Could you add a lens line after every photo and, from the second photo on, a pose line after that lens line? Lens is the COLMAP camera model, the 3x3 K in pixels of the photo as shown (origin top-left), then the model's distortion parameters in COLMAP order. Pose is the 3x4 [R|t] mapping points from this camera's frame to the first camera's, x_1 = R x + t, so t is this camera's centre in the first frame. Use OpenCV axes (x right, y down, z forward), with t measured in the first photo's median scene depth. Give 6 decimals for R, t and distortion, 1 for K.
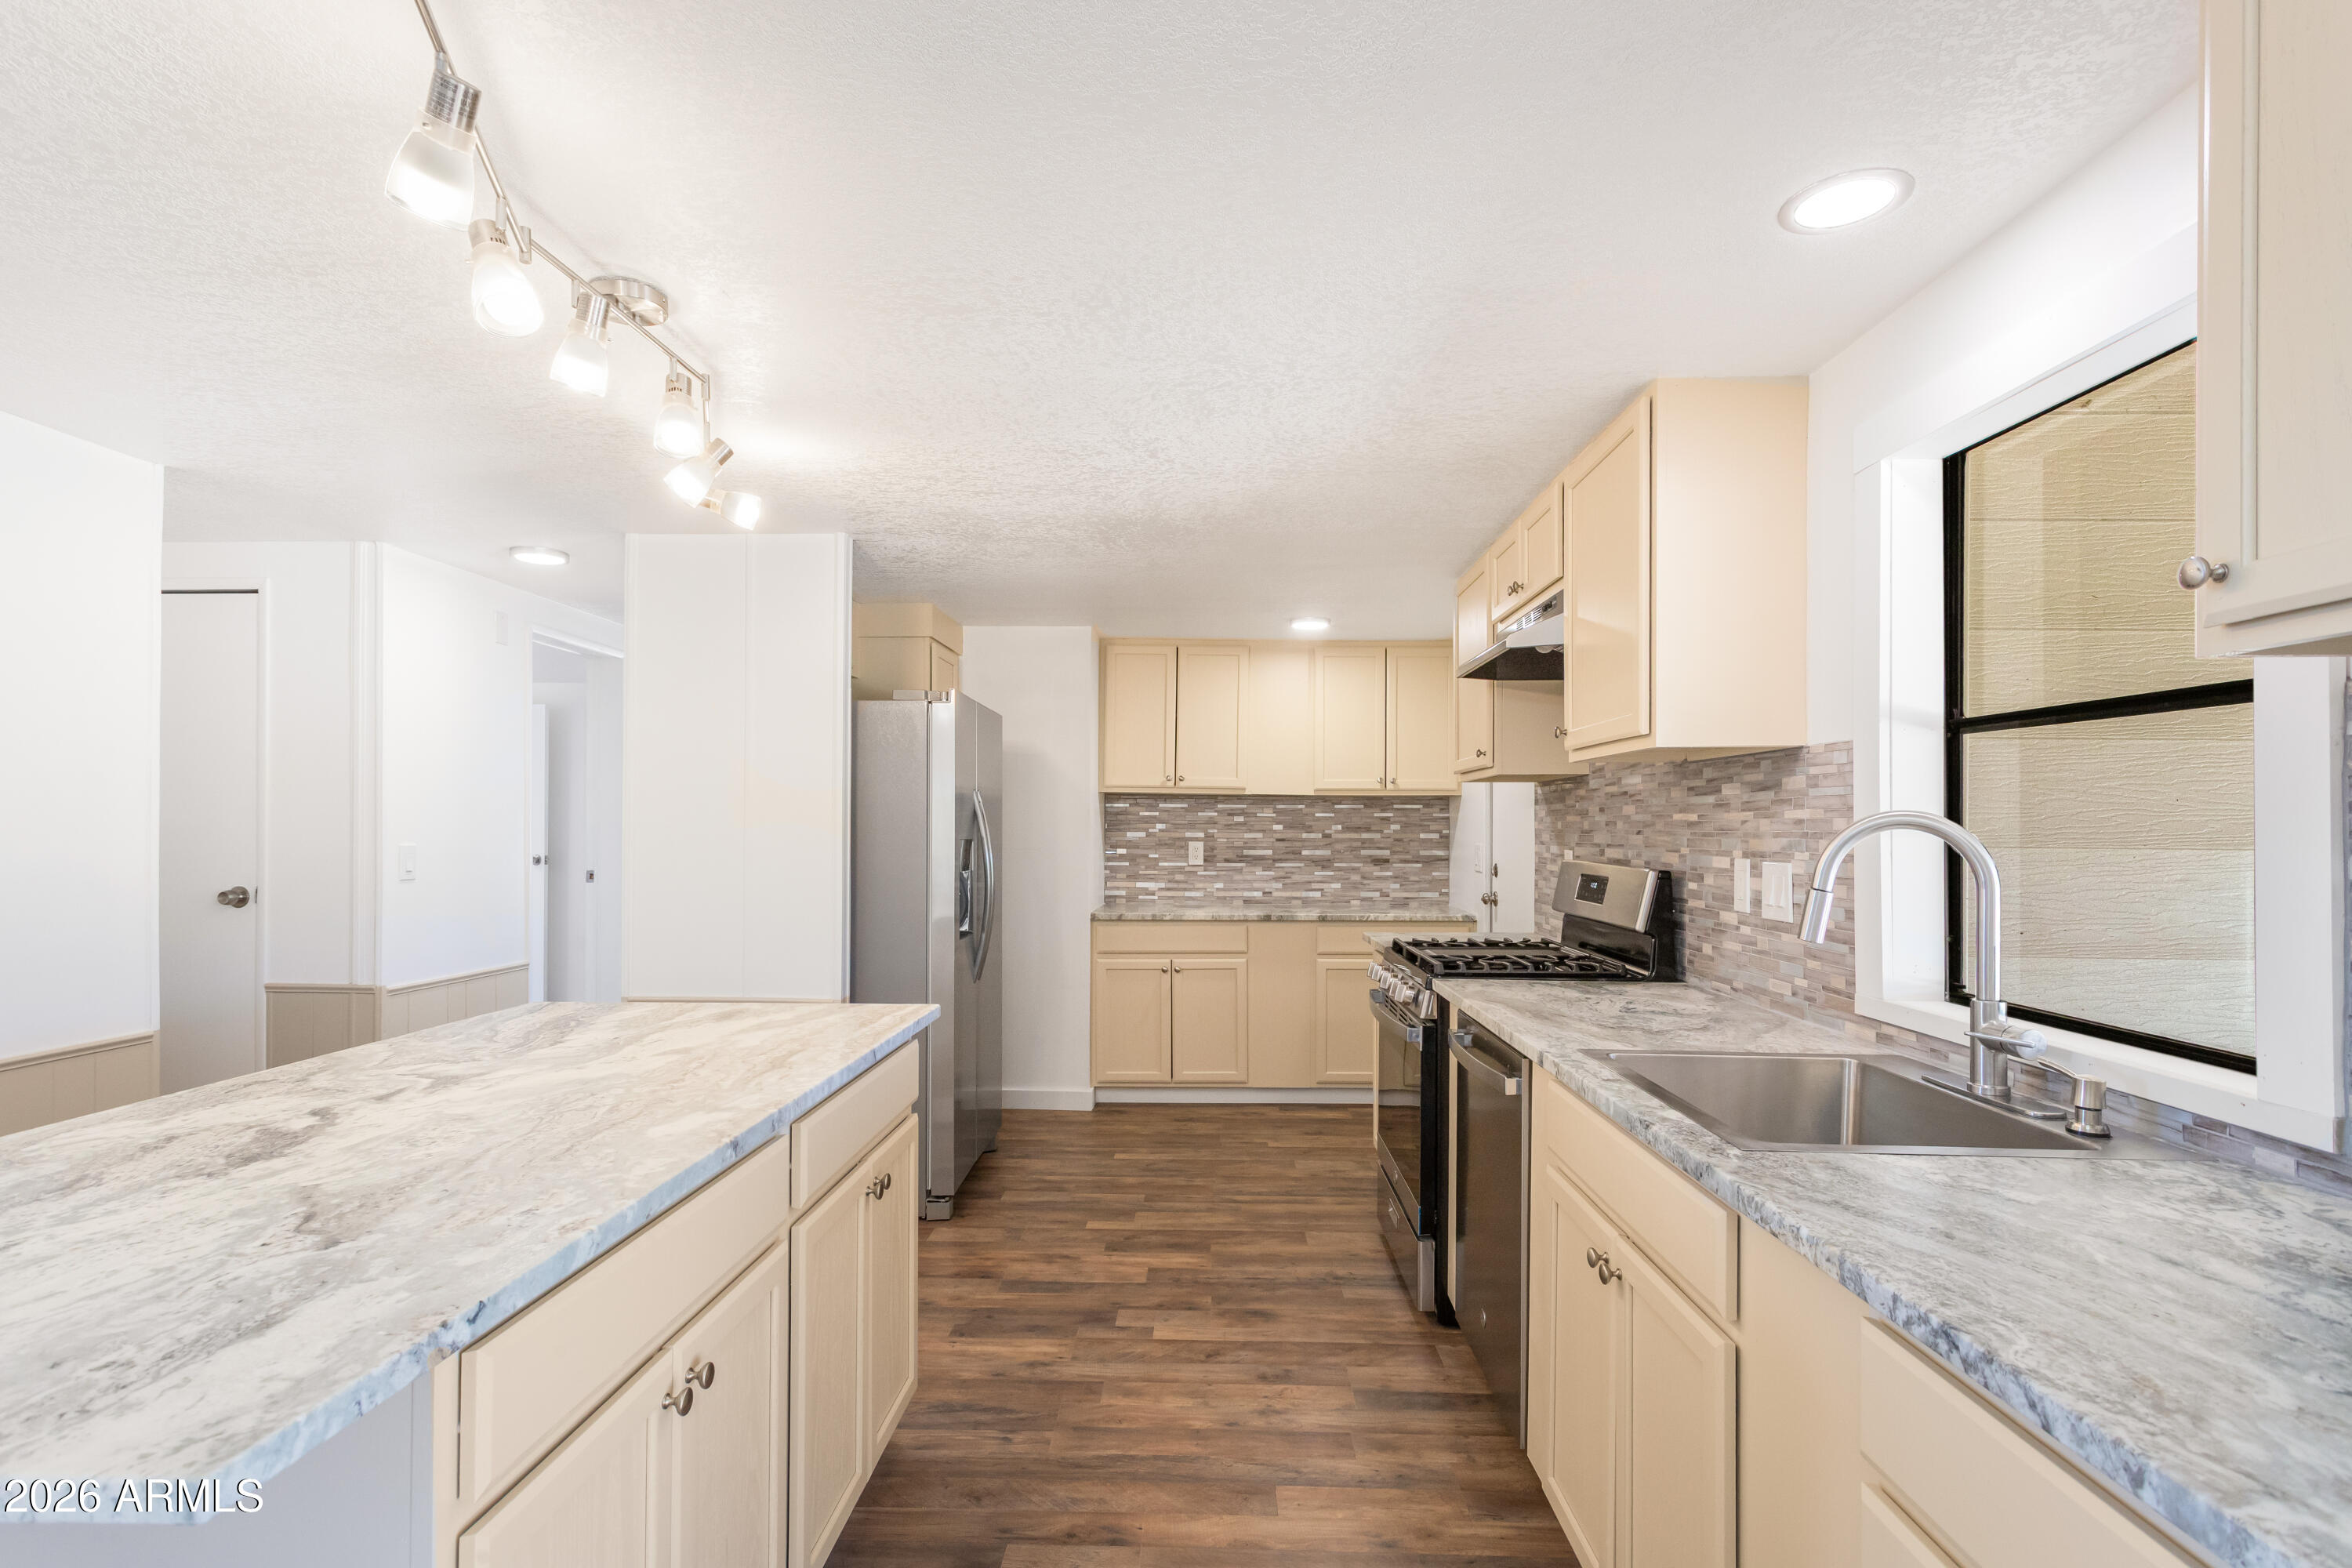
lens RADIAL K [[1156.8, 0, 1172.8], [0, 1156.8, 826.8], [0, 0, 1]] dist [0.001651, 0.009676]
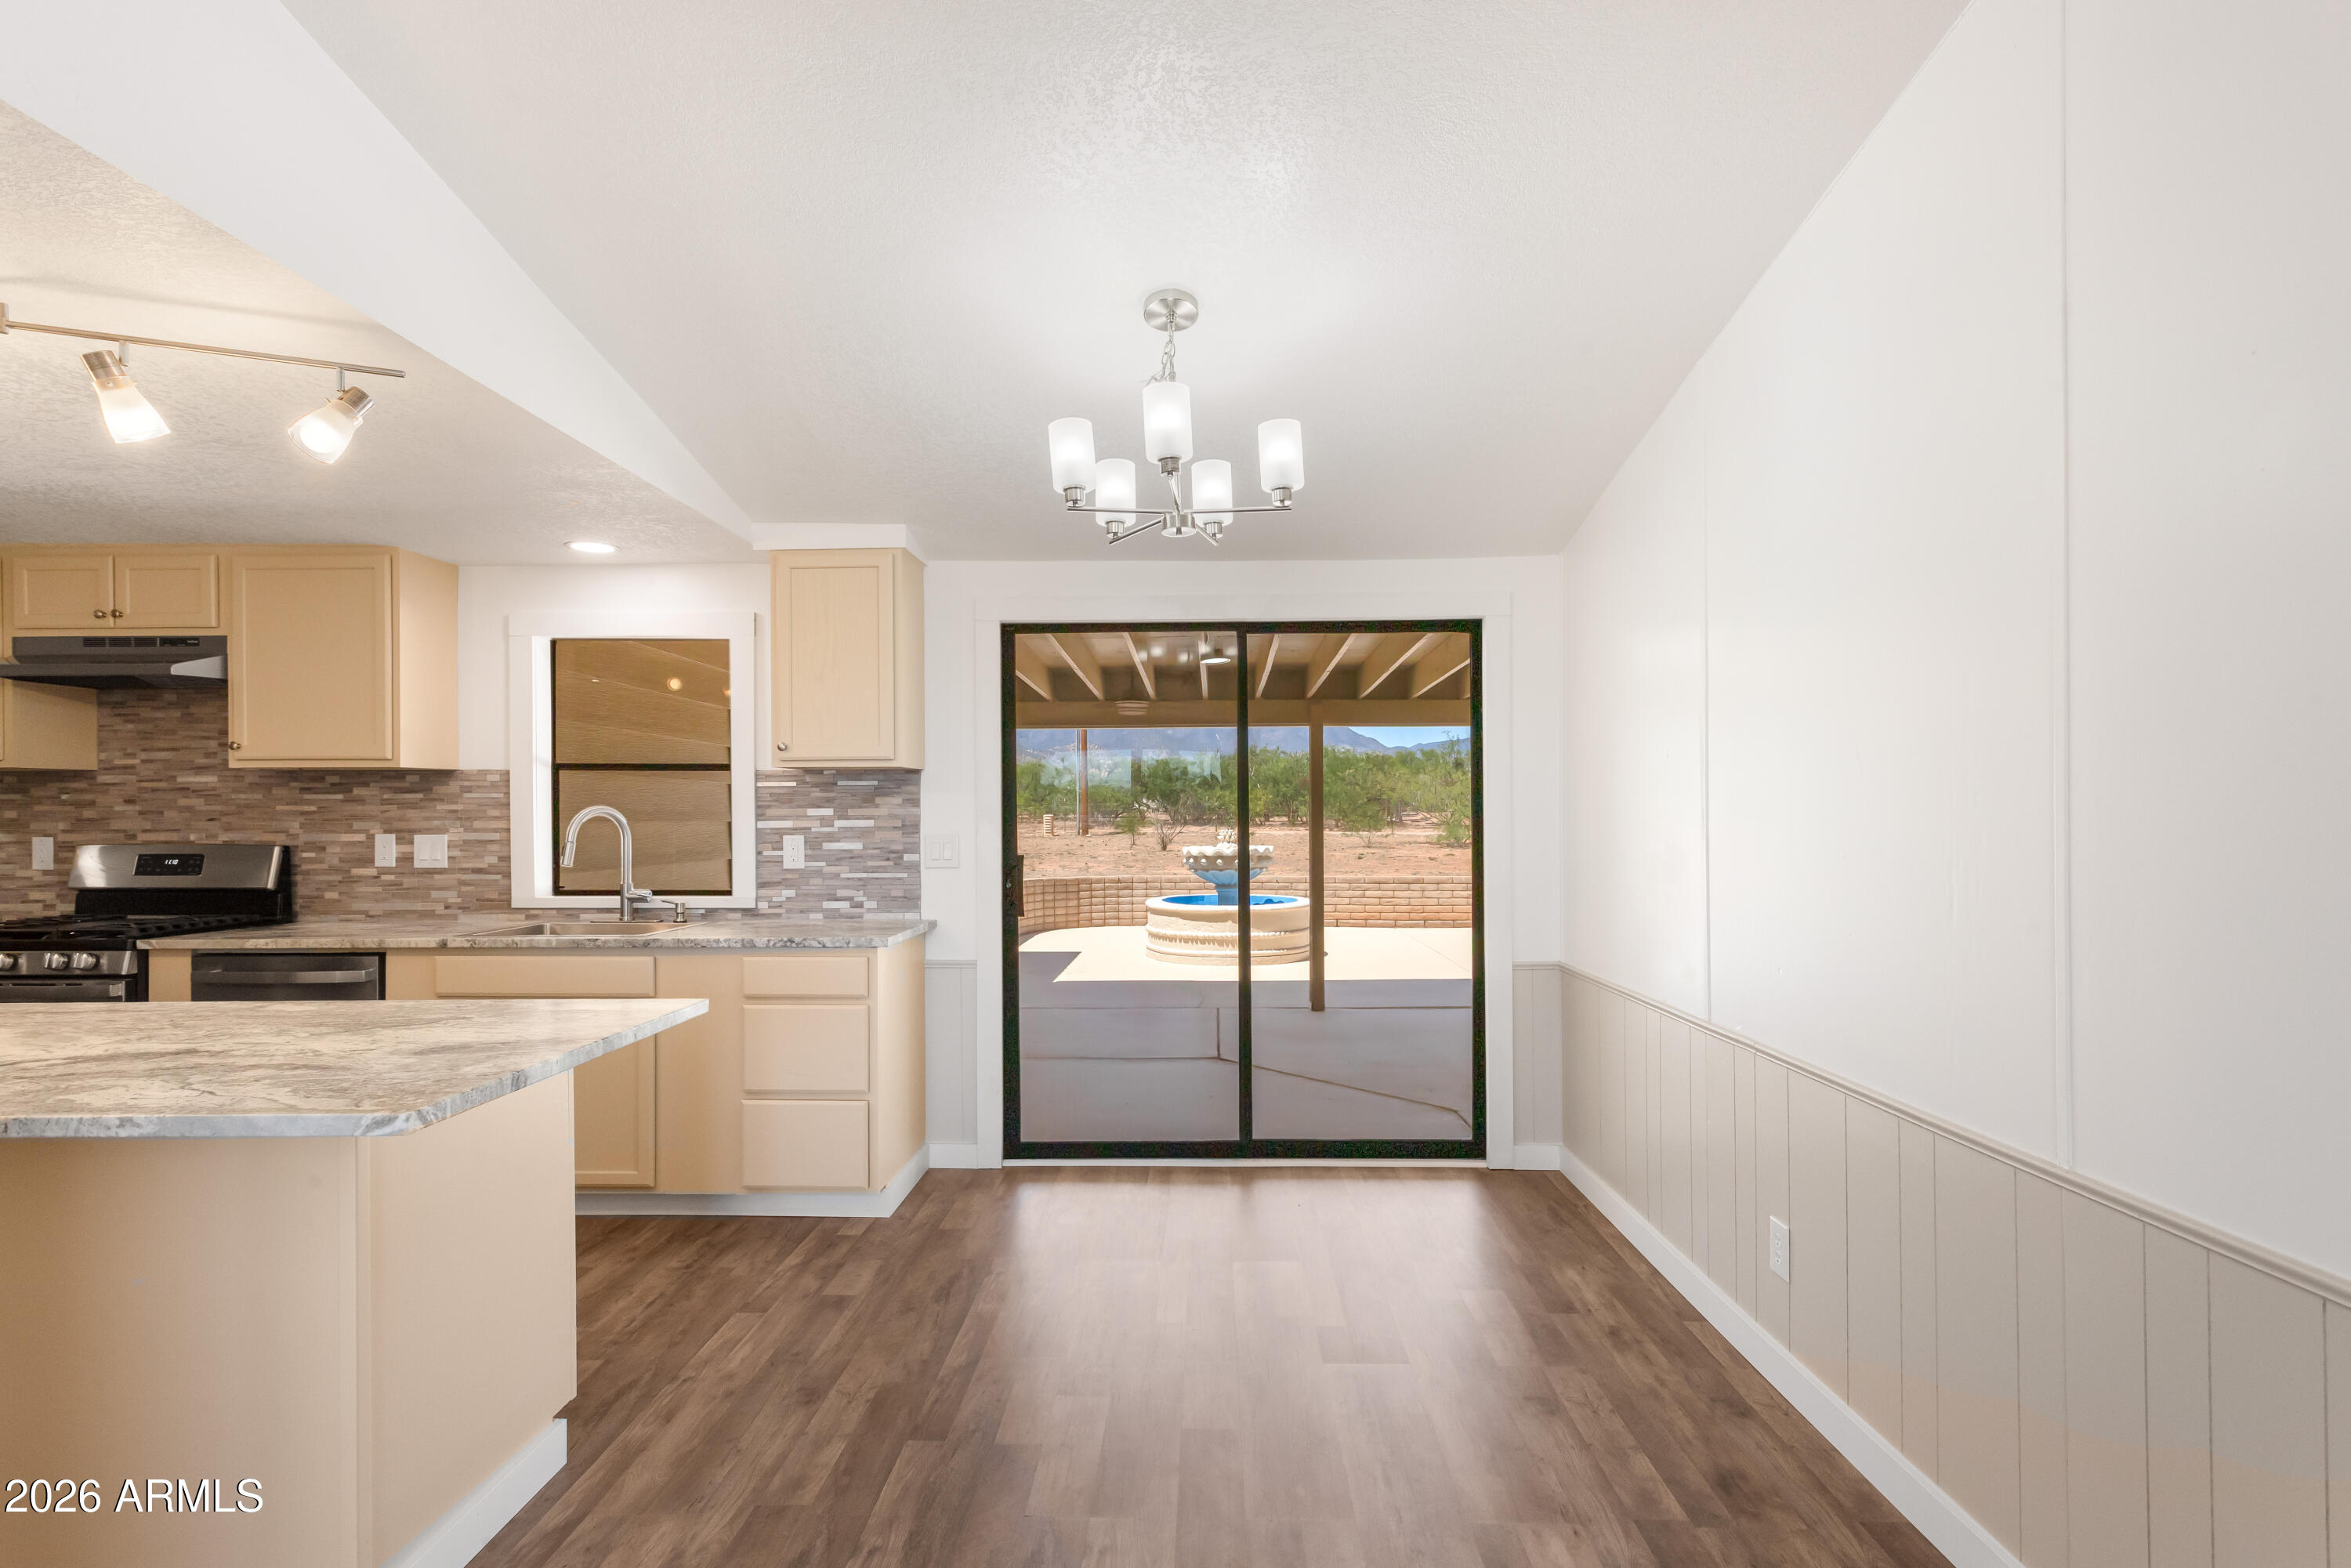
lens RADIAL K [[1143.2, 0, 1179.9], [0, 1143.2, 811.5], [0, 0, 1]] dist [0.006634, 0.001241]
pose [[-0.006555, -0.004460, 0.999969, -1.004283], [0.004877, 0.999978, 0.004492, -0.005252], [-0.999967, 0.004906, -0.006533, -0.096951]]
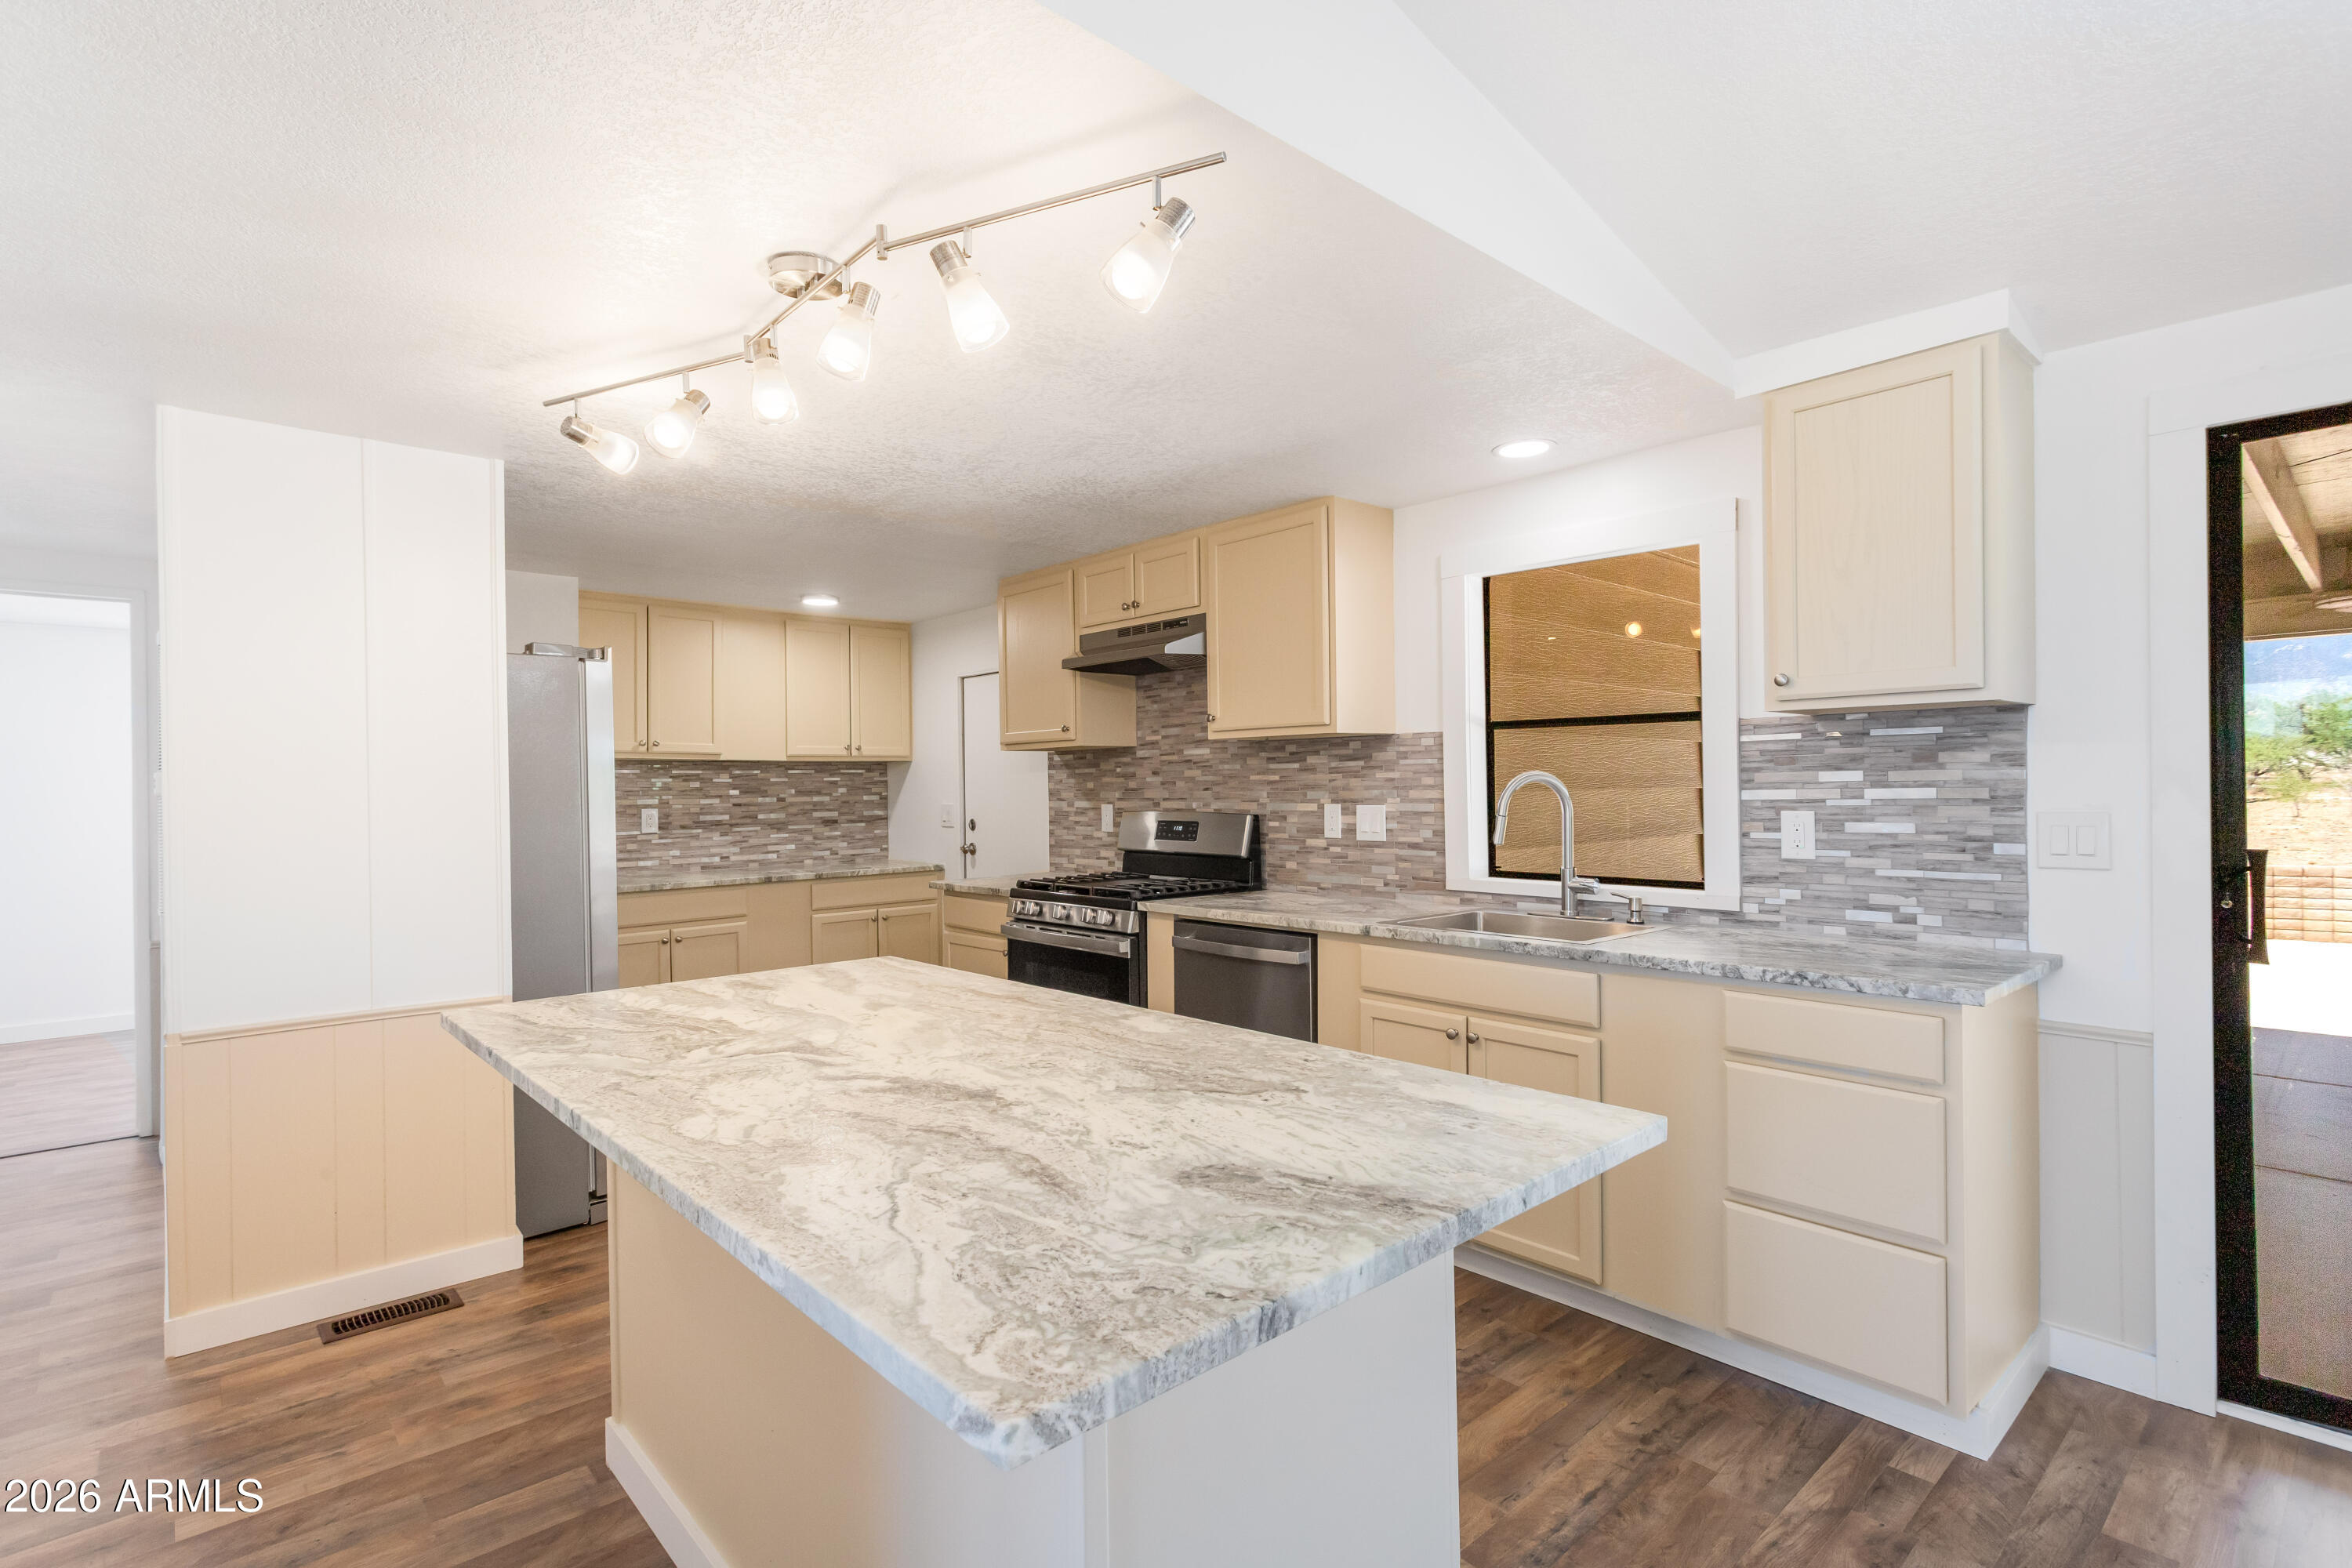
lens RADIAL K [[1121.8, 0, 1173.6], [0, 1121.8, 791.9], [0, 0, 1]] dist [0.009997, 0.000939]
pose [[0.721773, -0.017310, 0.691913, -0.632223], [0.016009, 0.999837, 0.008314, -0.004072], [-0.691945, 0.005076, 0.721933, 0.047588]]
